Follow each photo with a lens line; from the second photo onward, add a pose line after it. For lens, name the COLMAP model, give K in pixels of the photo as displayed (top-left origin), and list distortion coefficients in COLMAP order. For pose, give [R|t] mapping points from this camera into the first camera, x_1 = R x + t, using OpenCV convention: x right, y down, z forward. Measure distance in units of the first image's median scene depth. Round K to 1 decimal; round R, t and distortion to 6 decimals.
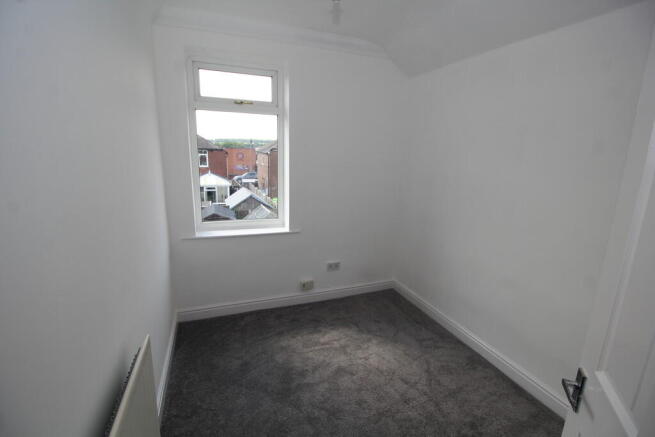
lens RADIAL K [[302.9, 0, 327.5], [0, 302.9, 218.5], [0, 0, 1]] dist [0.001166, -0.015353]
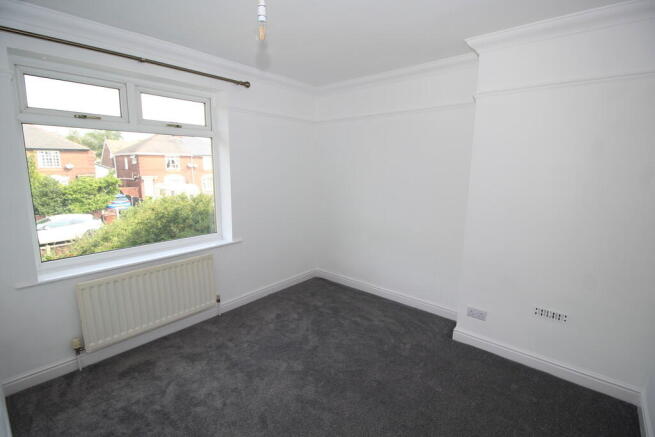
lens RADIAL K [[302.9, 0, 327.5], [0, 302.9, 218.5], [0, 0, 1]] dist [0.001166, -0.015353]
pose [[0.855107, -0.113413, 0.505895, -0.373155], [0.137114, 0.990508, -0.009707, 0.016416], [-0.499992, 0.077666, 0.862541, -0.128006]]
